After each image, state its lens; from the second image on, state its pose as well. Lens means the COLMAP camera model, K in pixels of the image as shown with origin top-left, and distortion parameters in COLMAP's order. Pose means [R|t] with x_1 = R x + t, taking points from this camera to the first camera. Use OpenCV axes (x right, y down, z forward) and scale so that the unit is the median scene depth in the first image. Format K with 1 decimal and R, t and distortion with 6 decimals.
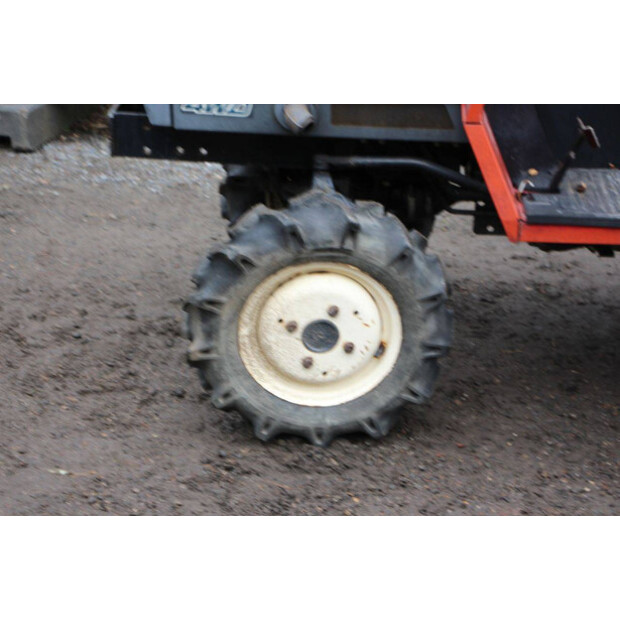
lens RADIAL K [[1437.7, 0, 308.8], [0, 1437.7, 313.1], [0, 0, 1]] dist [0.401792, 0.000000]
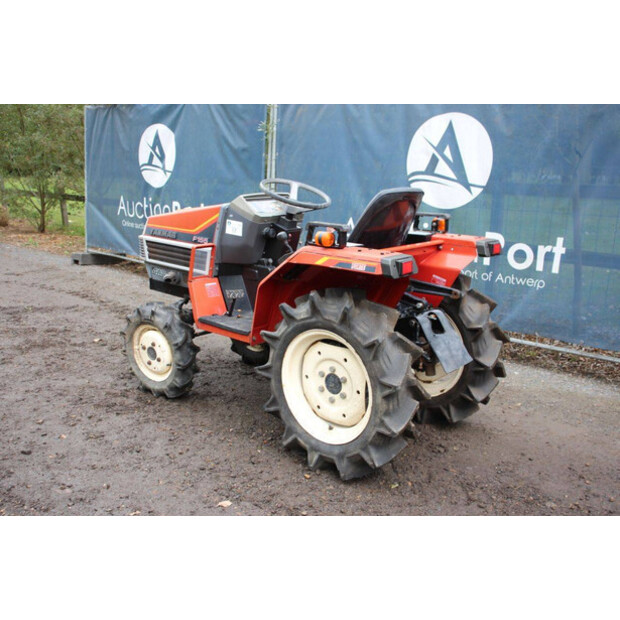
lens RADIAL K [[622.1, 0, 318.3], [0, 622.1, 313.7], [0, 0, 1]] dist [-0.041851, 0.000000]
pose [[0.787336, 0.133659, -0.601861, 0.955740], [-0.256838, 0.958581, -0.123109, 0.007697], [0.560478, 0.251509, 0.789055, 0.222219]]
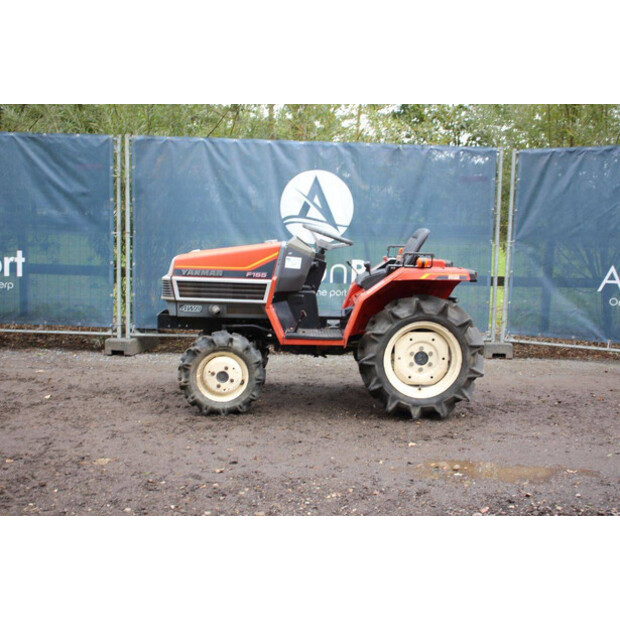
lens RADIAL K [[713.6, 0, 311.5], [0, 713.6, 311.9], [0, 0, 1]] dist [0.004058, 0.000000]
pose [[0.997628, -0.016117, 0.066924, 0.099016], [0.034384, 0.958909, -0.281622, 0.322751], [-0.059635, 0.283255, 0.957189, -0.535831]]
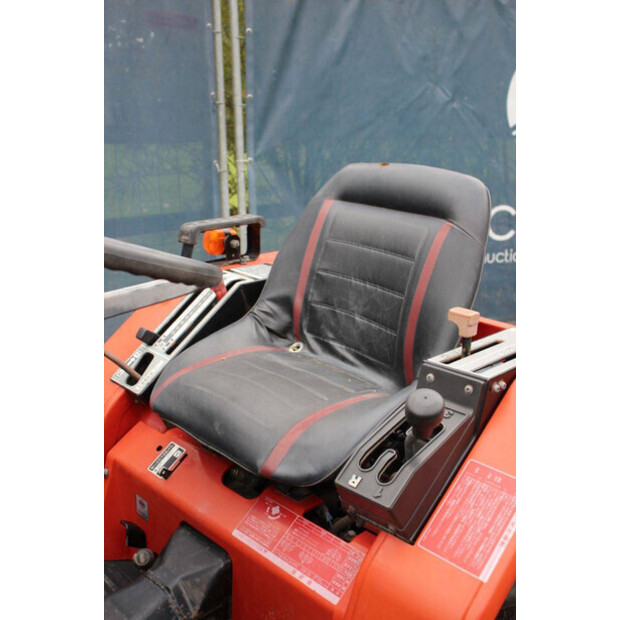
lens RADIAL K [[713.6, 0, 307.6], [0, 713.6, 286.7], [0, 0, 1]] dist [0.004058, 0.000000]
pose [[0.661441, -0.194996, 0.724205, 0.106949], [0.310883, 0.950032, -0.028139, -0.258320], [-0.682531, 0.243755, 0.689010, 0.742643]]
